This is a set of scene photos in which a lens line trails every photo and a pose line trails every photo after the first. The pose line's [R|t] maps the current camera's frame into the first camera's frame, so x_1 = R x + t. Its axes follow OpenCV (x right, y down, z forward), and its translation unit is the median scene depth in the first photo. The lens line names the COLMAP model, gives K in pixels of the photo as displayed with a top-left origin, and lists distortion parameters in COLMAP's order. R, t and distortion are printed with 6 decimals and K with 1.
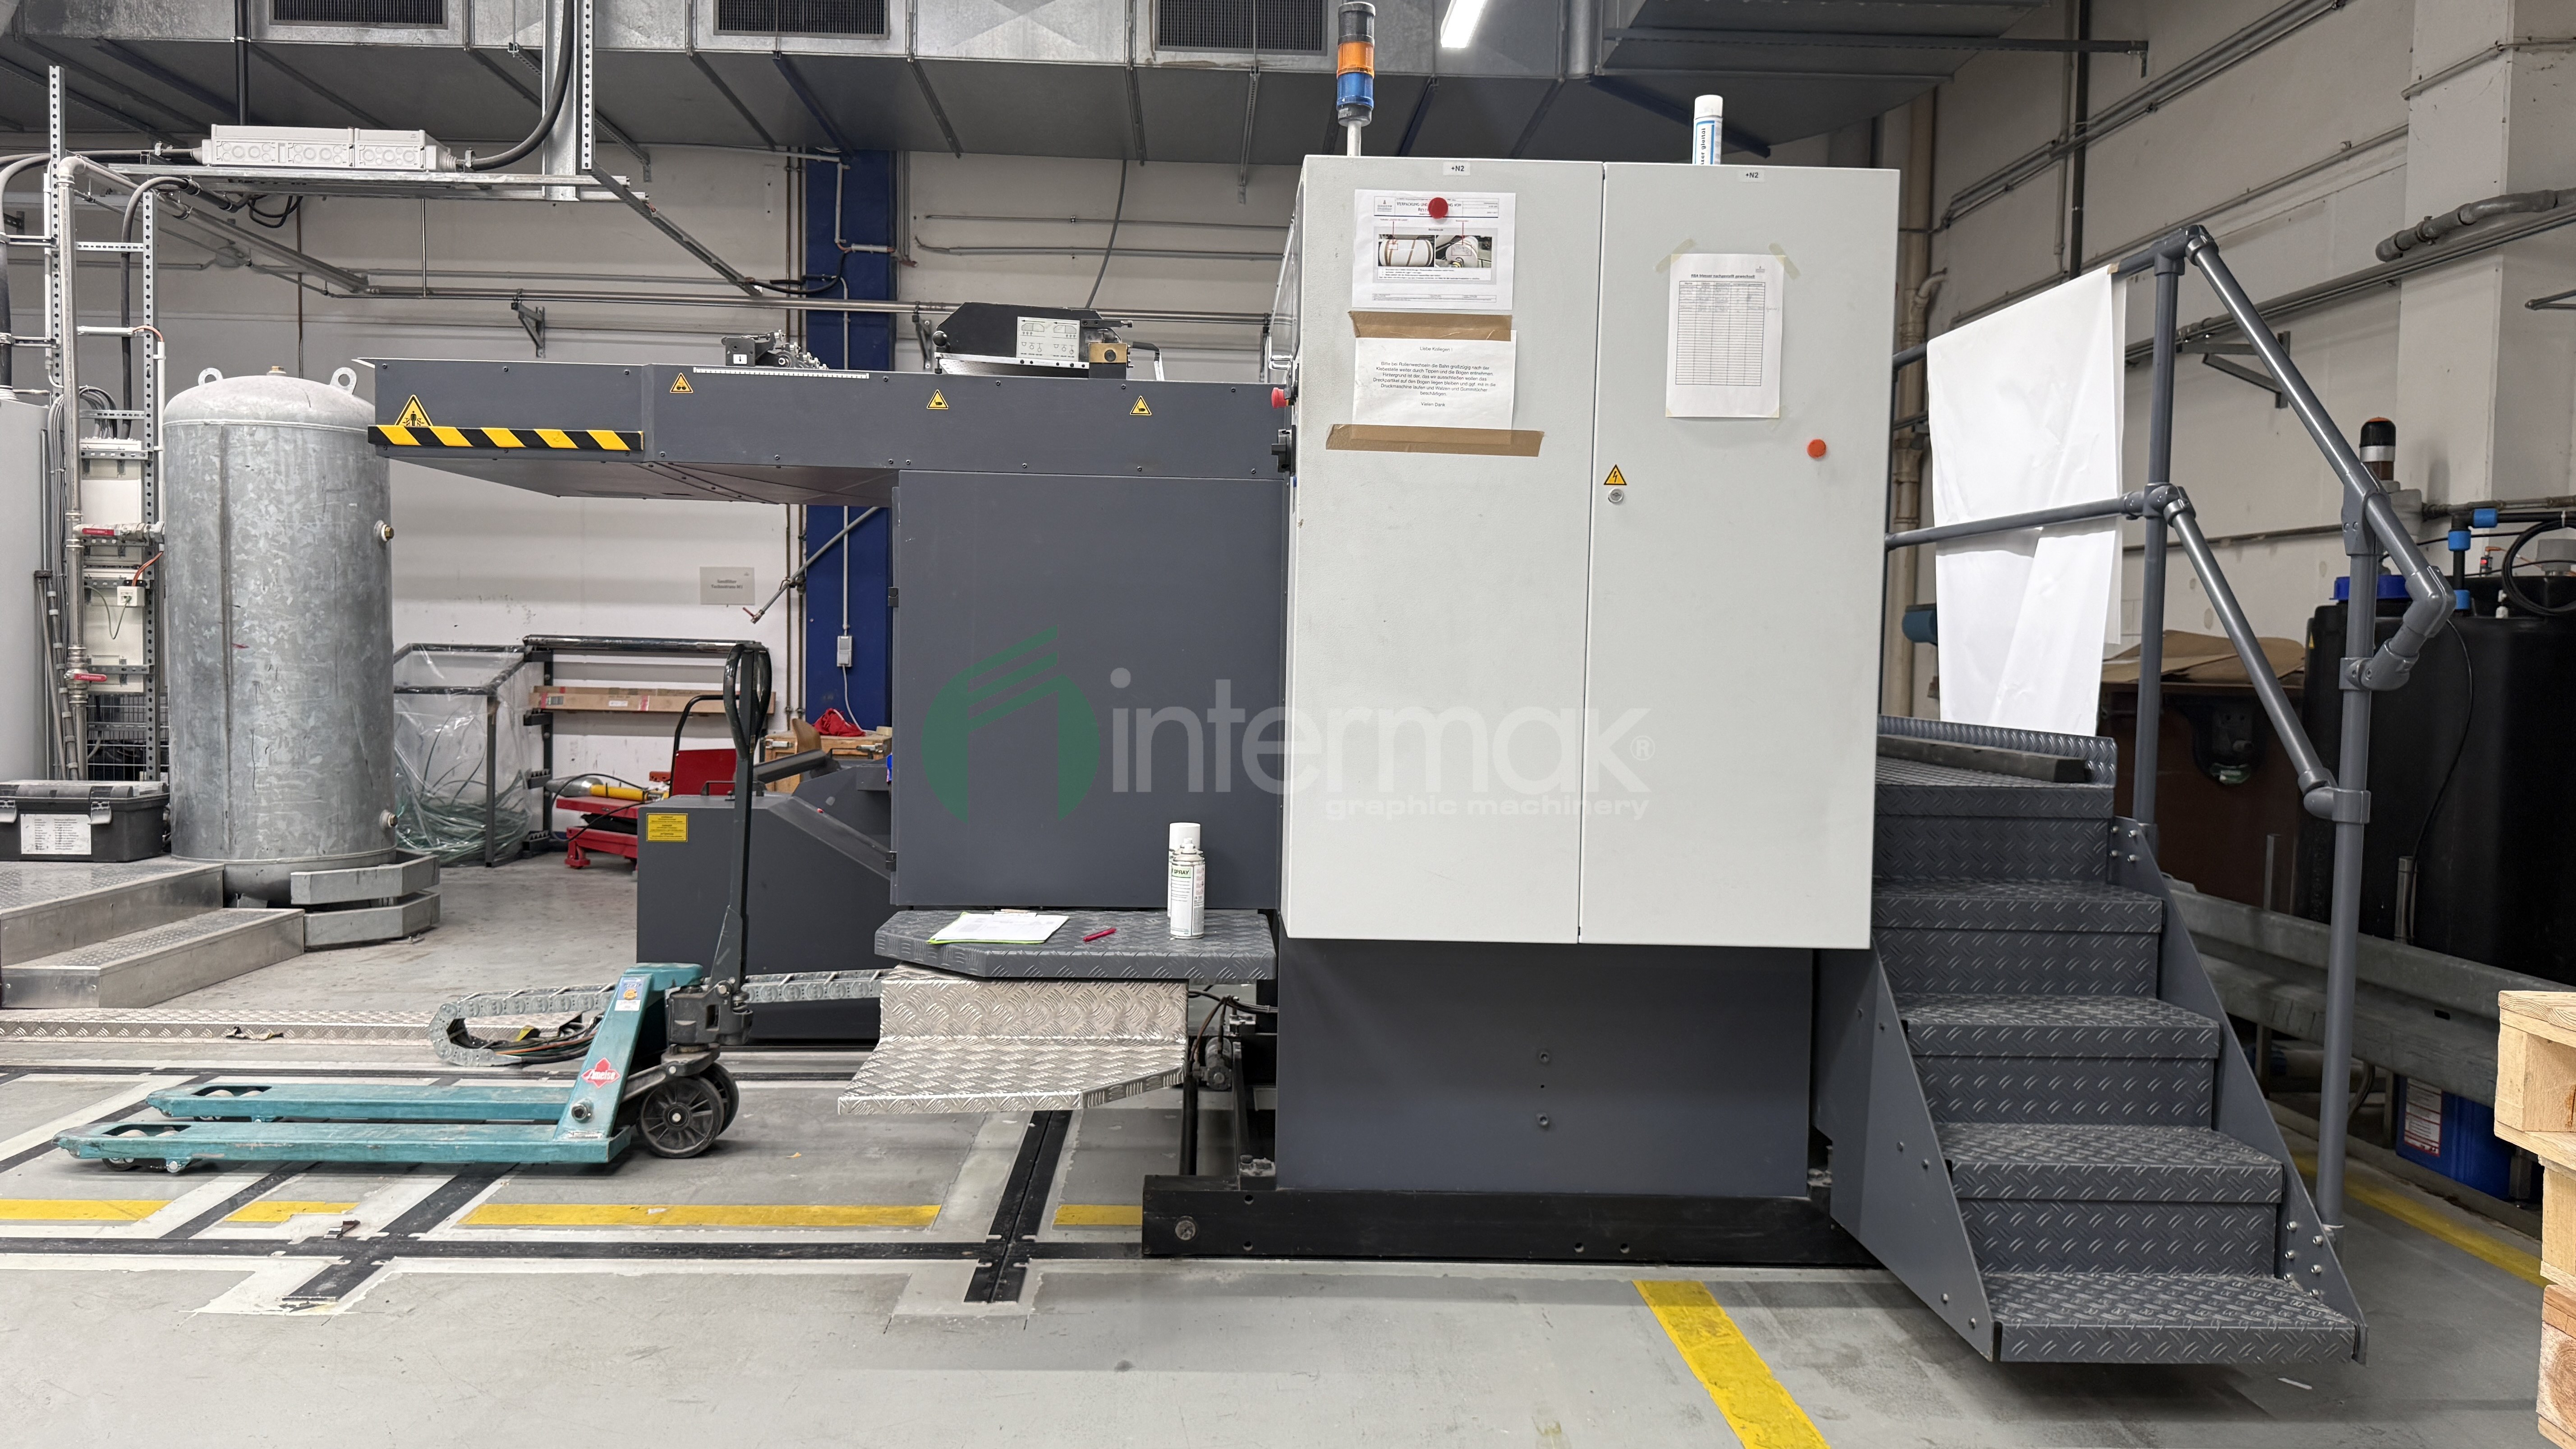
lens RADIAL K [[1810.7, 0, 1268.4], [0, 1810.7, 736.1], [0, 0, 1]] dist [0.054751, -0.072793]
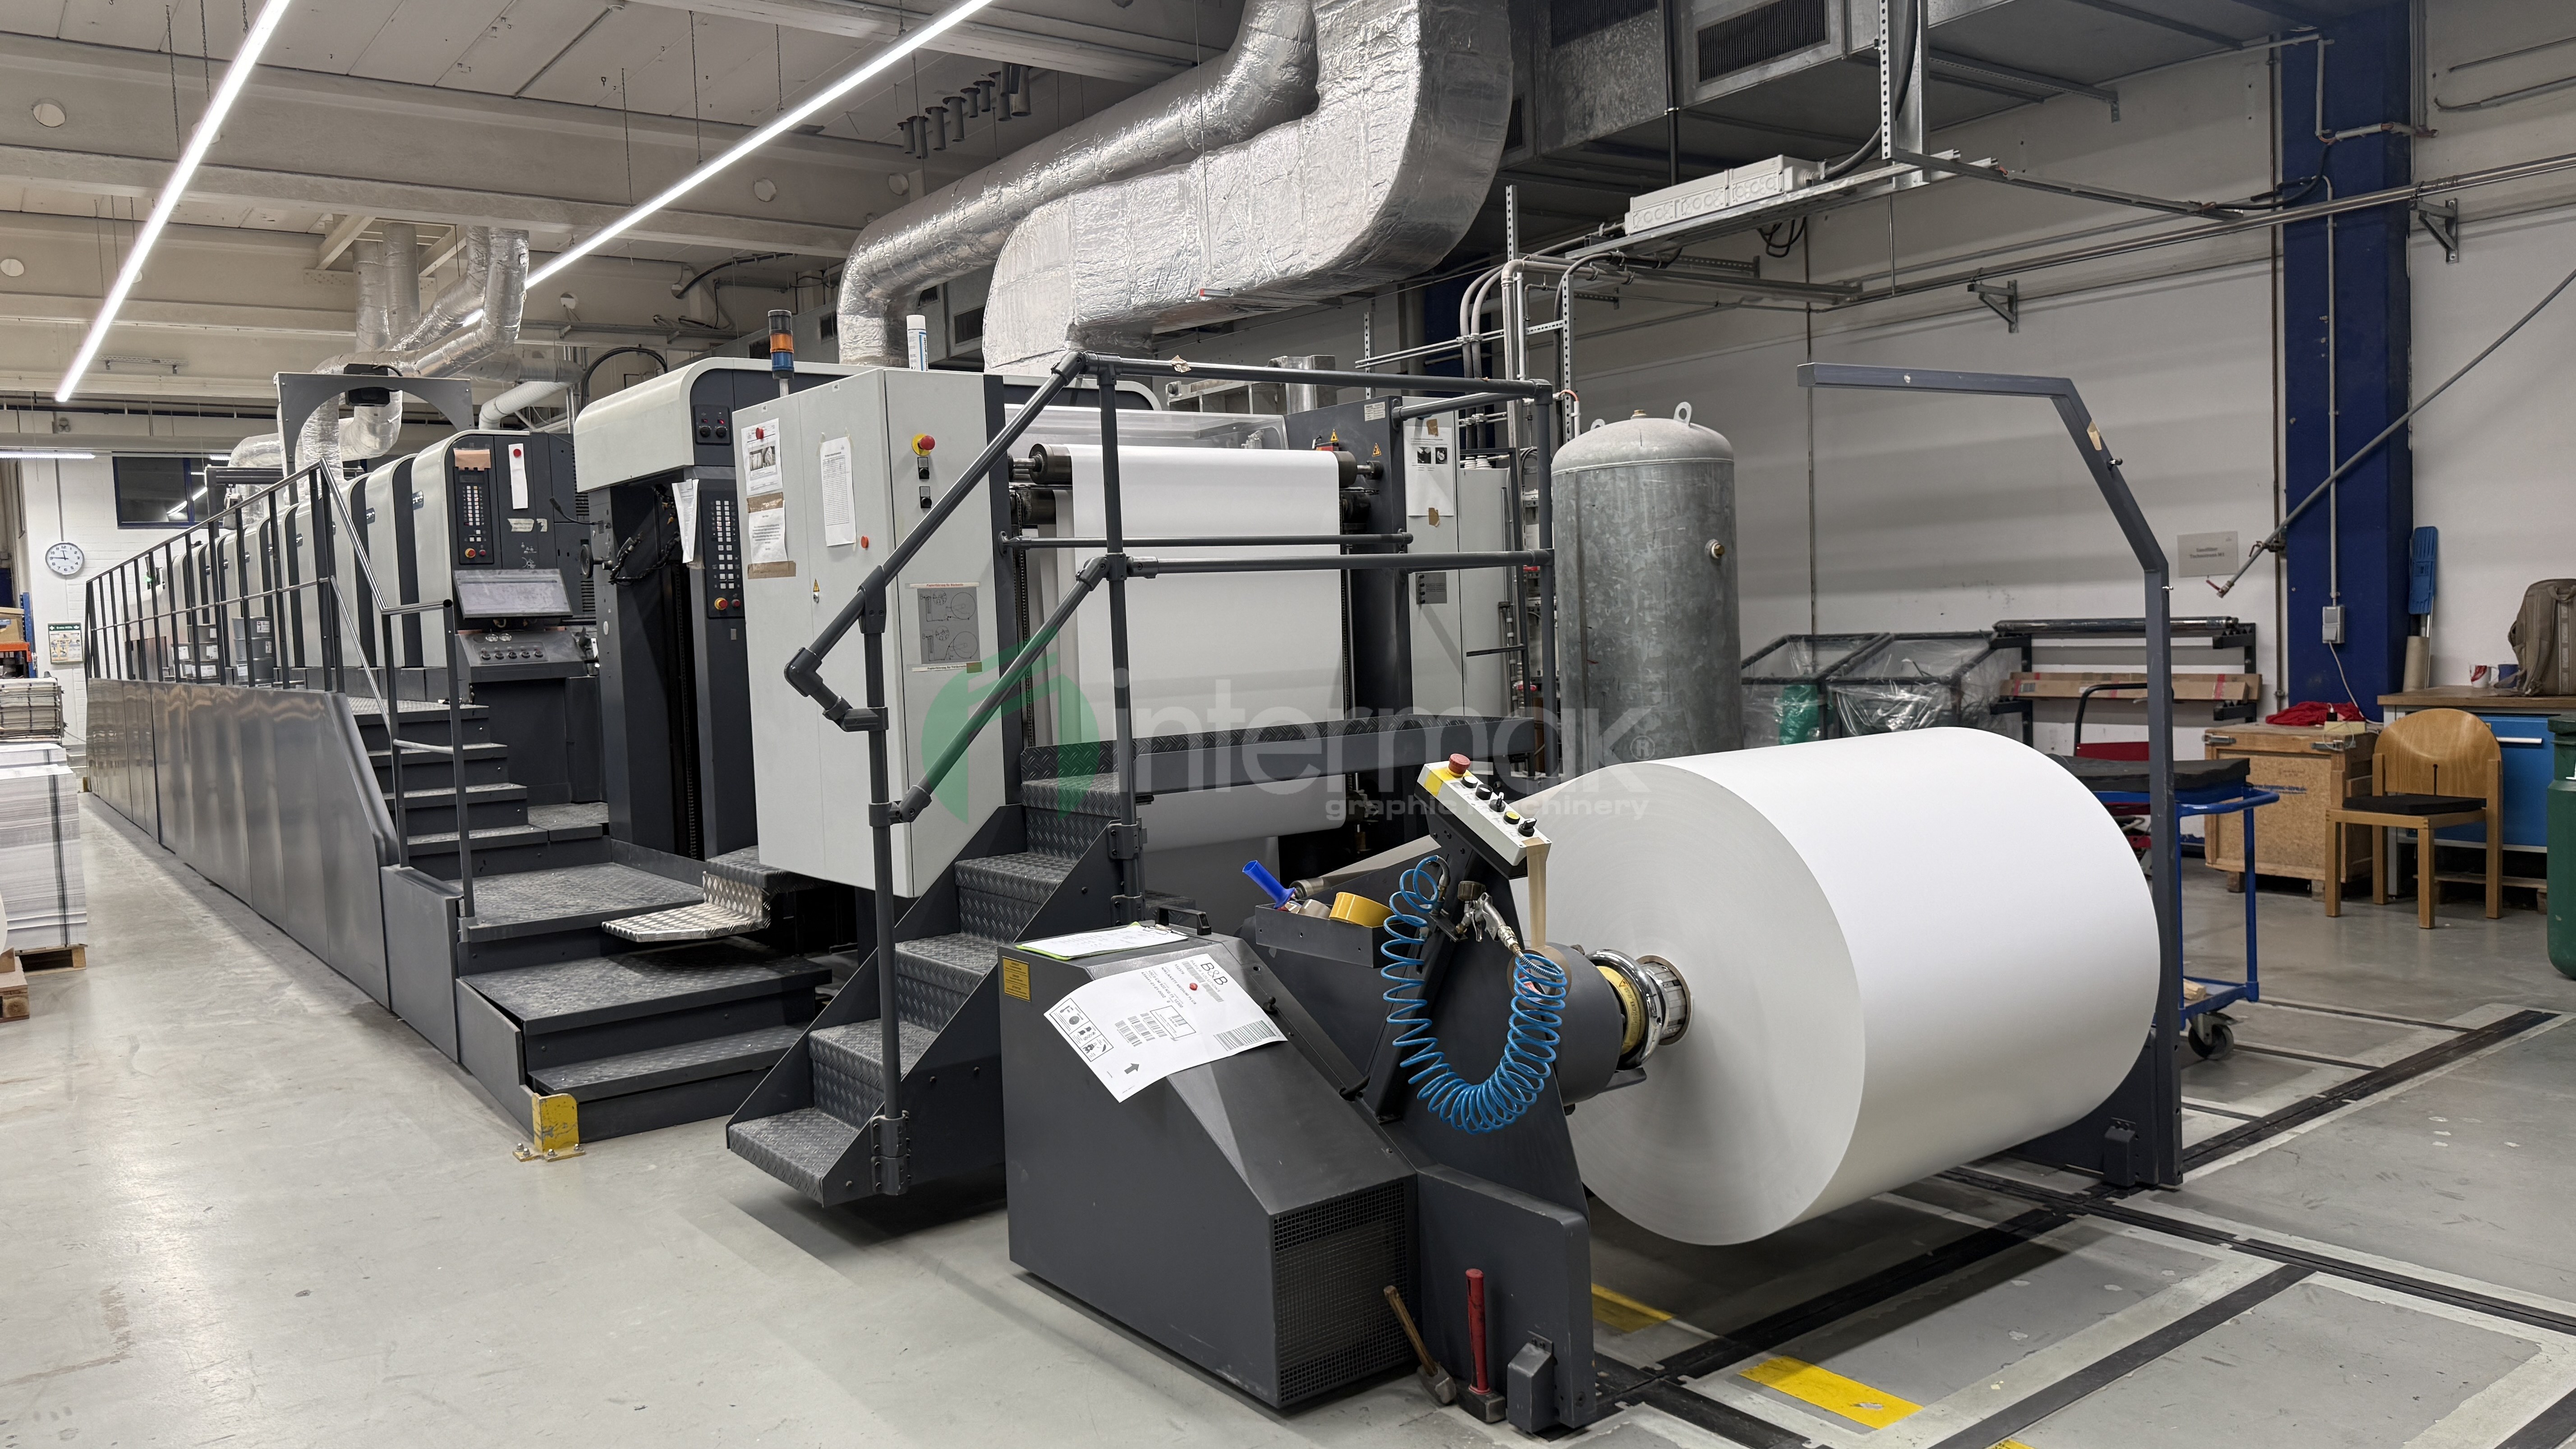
lens RADIAL K [[1810.7, 0, 1282.4], [0, 1810.7, 725.0], [0, 0, 1]] dist [0.054751, -0.072793]
pose [[0.570357, 0.005395, -0.821379, 0.249229], [0.014122, 0.999766, 0.016373, -0.029876], [0.821276, -0.020938, 0.570147, 0.179703]]
